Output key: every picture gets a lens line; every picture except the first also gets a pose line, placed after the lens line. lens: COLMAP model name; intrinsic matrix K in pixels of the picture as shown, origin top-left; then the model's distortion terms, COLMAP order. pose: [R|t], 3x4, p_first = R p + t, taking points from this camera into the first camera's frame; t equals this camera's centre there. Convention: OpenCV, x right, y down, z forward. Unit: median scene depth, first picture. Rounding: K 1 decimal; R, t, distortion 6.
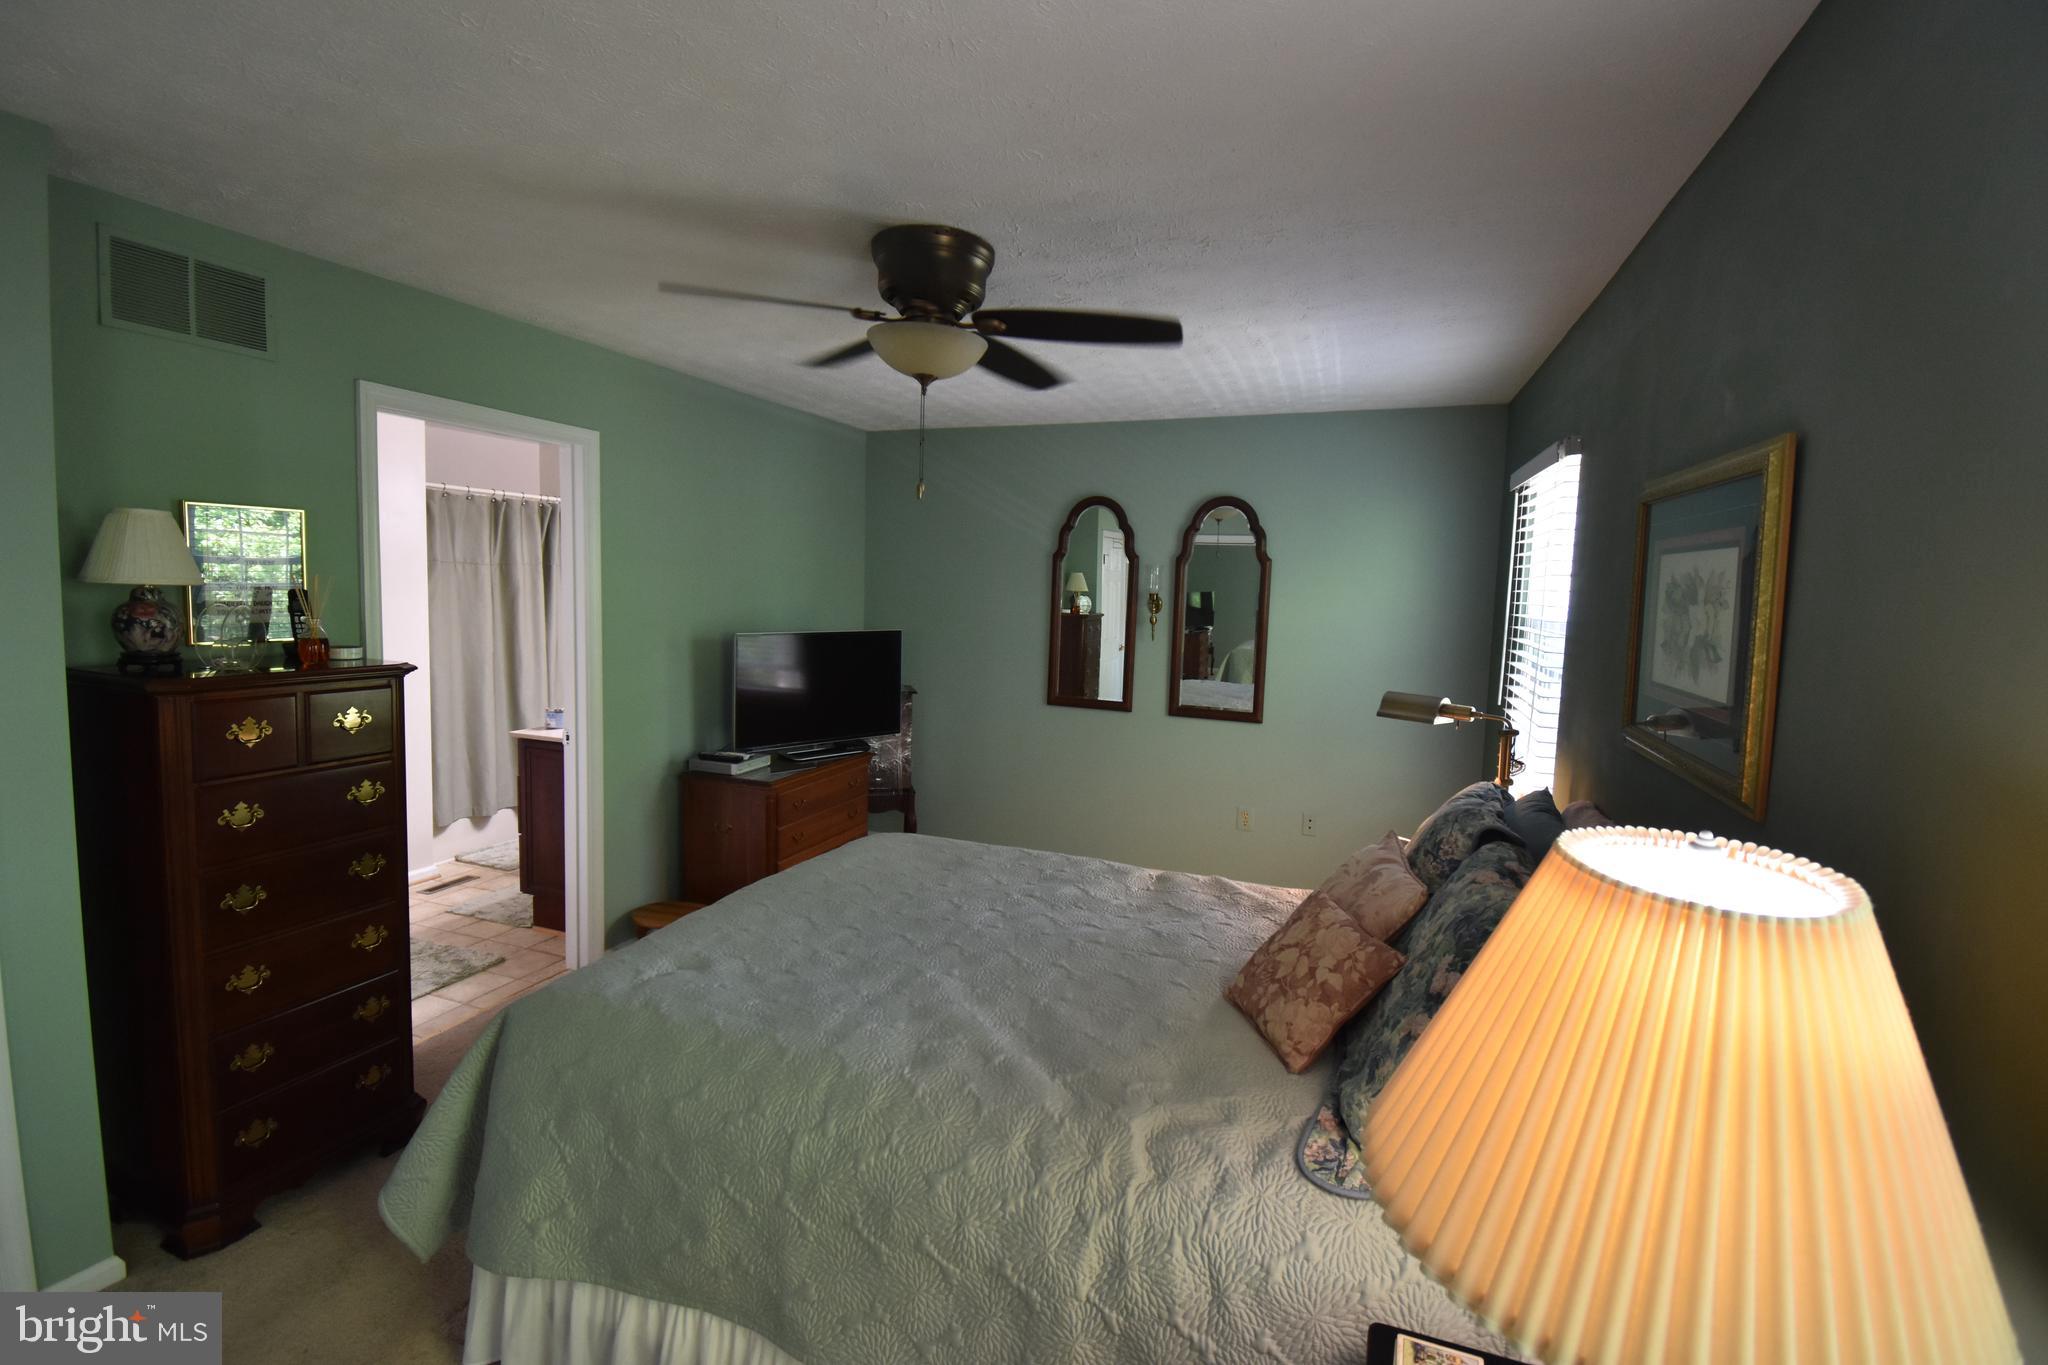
lens RADIAL K [[906.7, 0, 1004.0], [0, 906.7, 671.8], [0, 0, 1]] dist [0.008892, -0.022173]
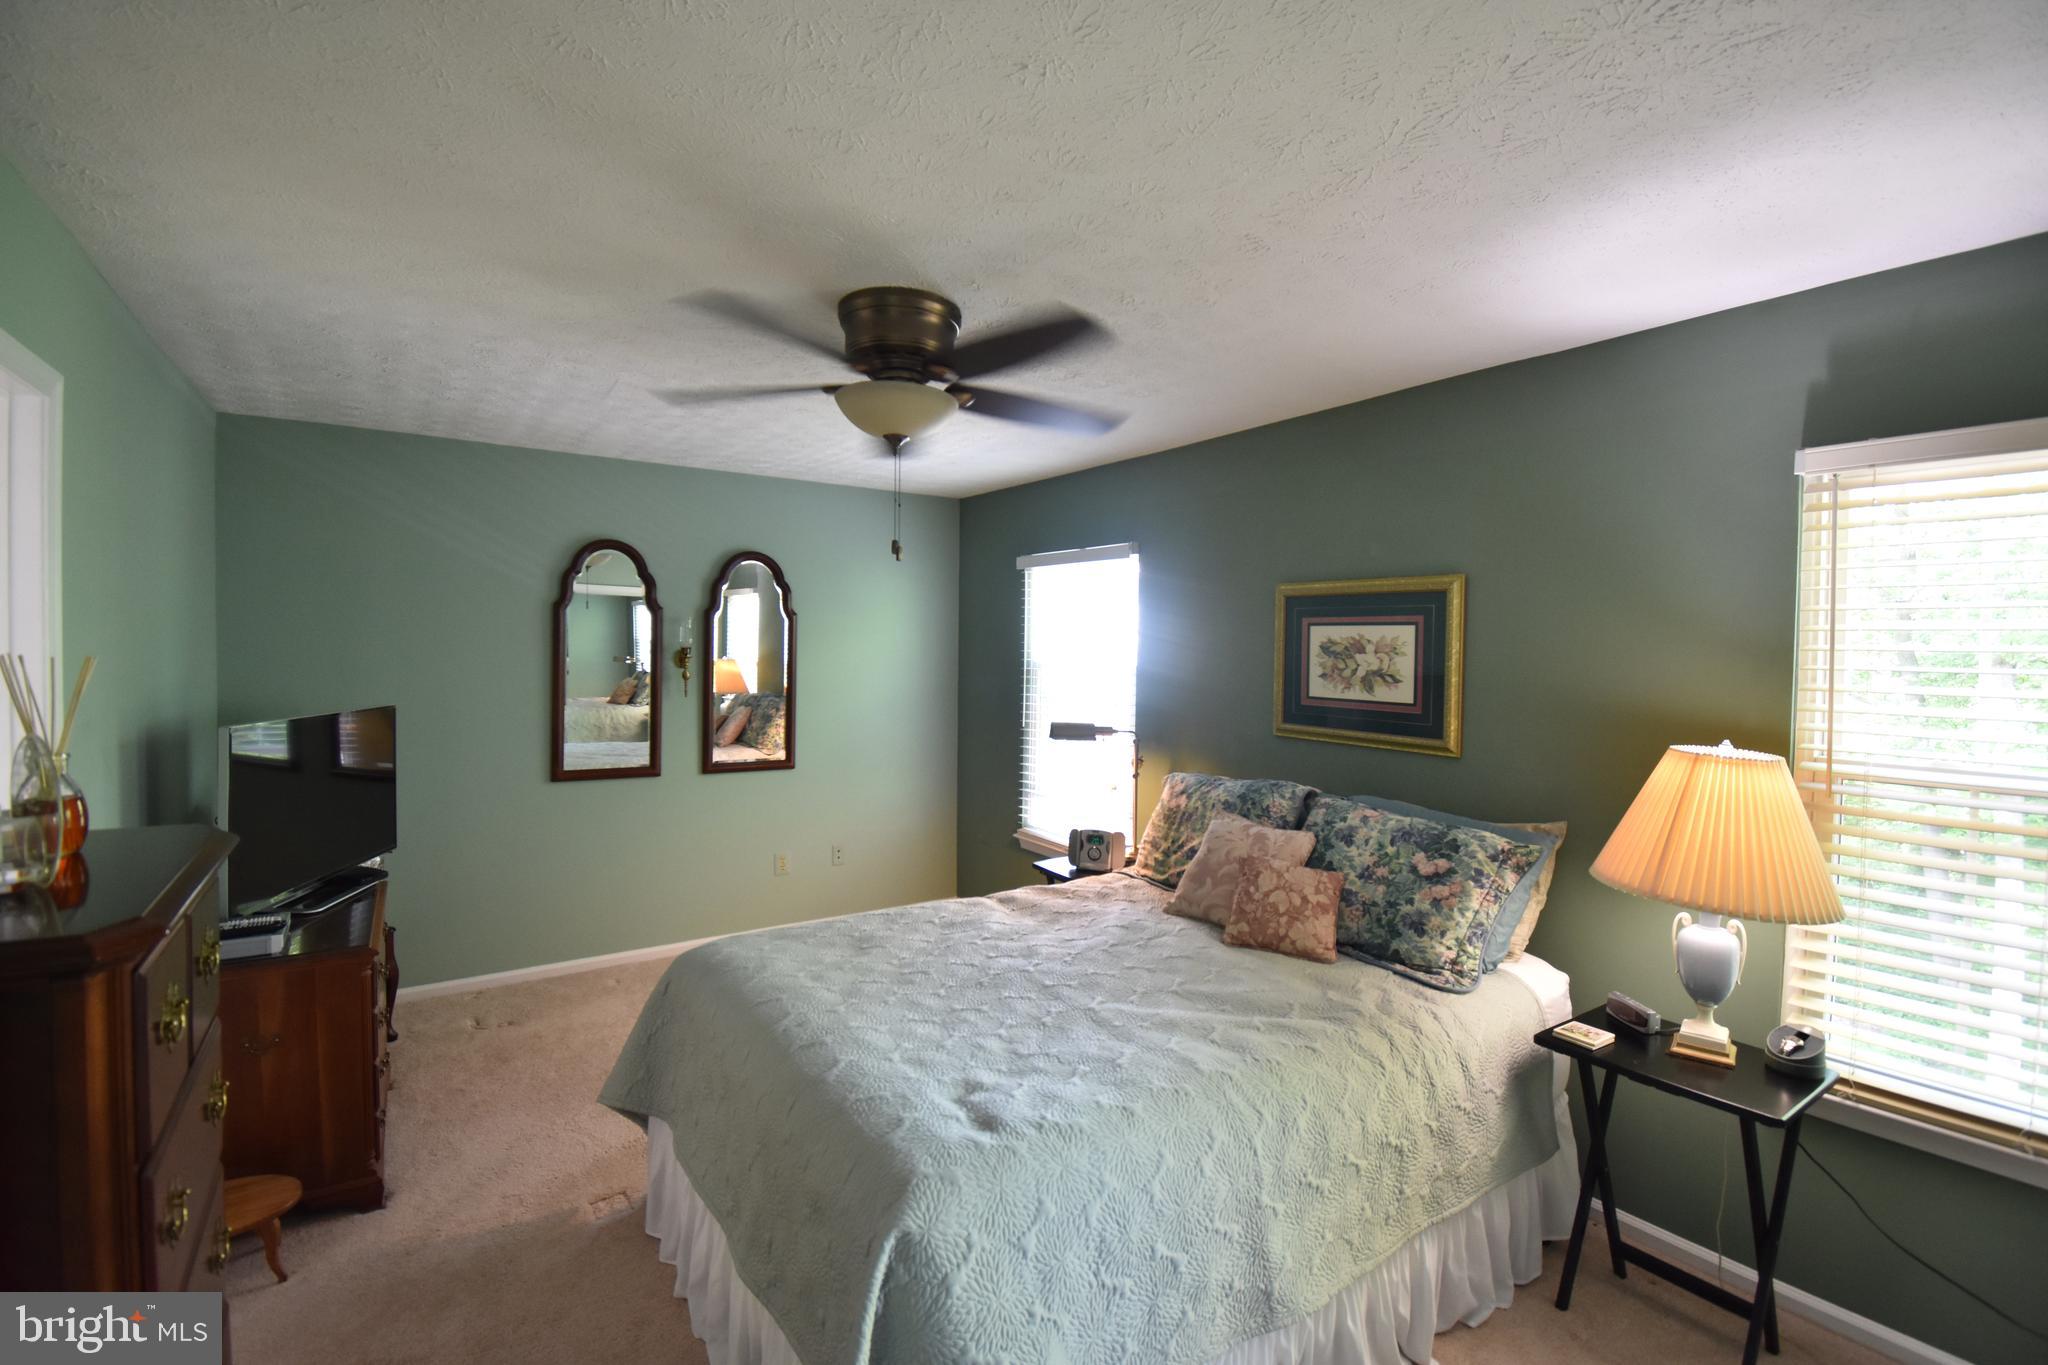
lens RADIAL K [[906.7, 0, 1002.1], [0, 906.7, 673.0], [0, 0, 1]] dist [0.008892, -0.022173]
pose [[0.560304, -0.035280, 0.827535, -0.874387], [0.075772, 0.997086, -0.008795, -0.053333], [-0.824814, 0.067632, 0.561345, 0.396260]]
